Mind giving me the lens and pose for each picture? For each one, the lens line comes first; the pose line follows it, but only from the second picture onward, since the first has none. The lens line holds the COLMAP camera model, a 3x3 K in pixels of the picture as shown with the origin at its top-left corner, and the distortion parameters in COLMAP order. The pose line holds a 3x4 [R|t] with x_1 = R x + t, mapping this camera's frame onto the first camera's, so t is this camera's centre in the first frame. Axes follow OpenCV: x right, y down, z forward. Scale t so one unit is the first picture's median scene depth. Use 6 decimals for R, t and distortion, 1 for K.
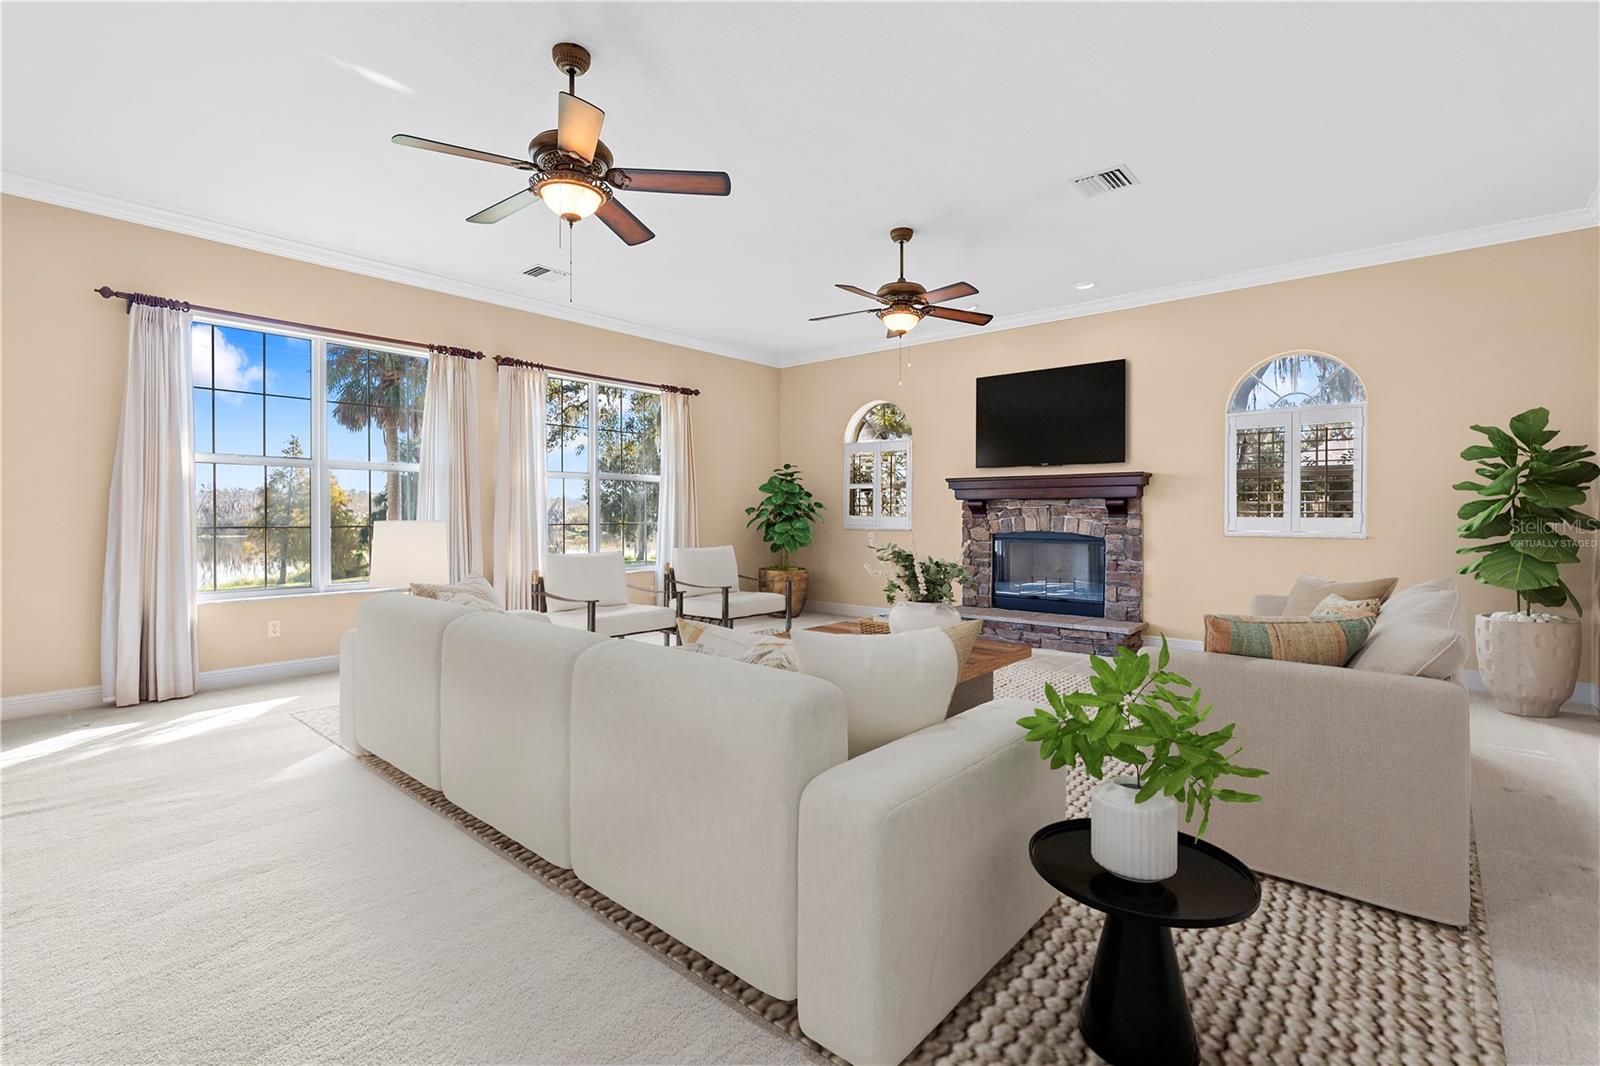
lens RADIAL K [[727.1, 0, 791.7], [0, 727.1, 513.5], [0, 0, 1]] dist [-0.001910, -0.000240]
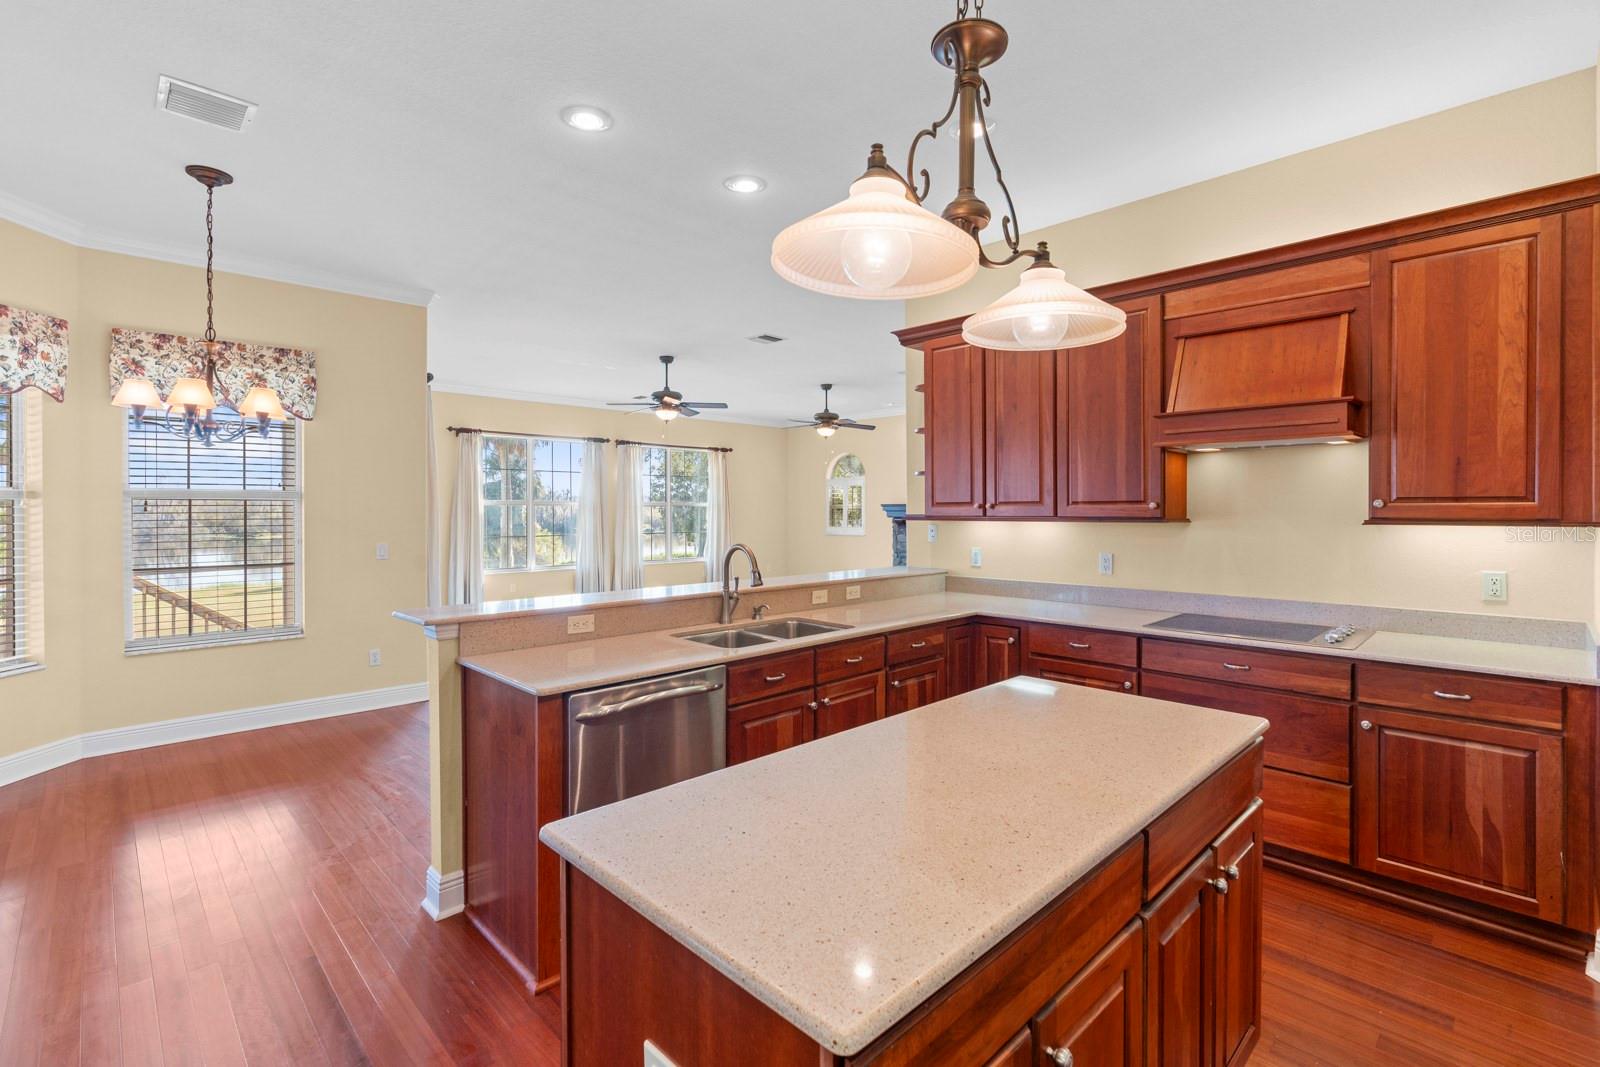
lens RADIAL K [[753.0, 0, 800.0], [0, 753.0, 533.5], [0, 0, 1]] dist [-0.001276, -0.000296]
pose [[0.997181, -0.000951, -0.075032, 0.180106], [0.003321, 0.999499, 0.031471, -0.041818], [0.074964, -0.031631, 0.996684, -0.803789]]
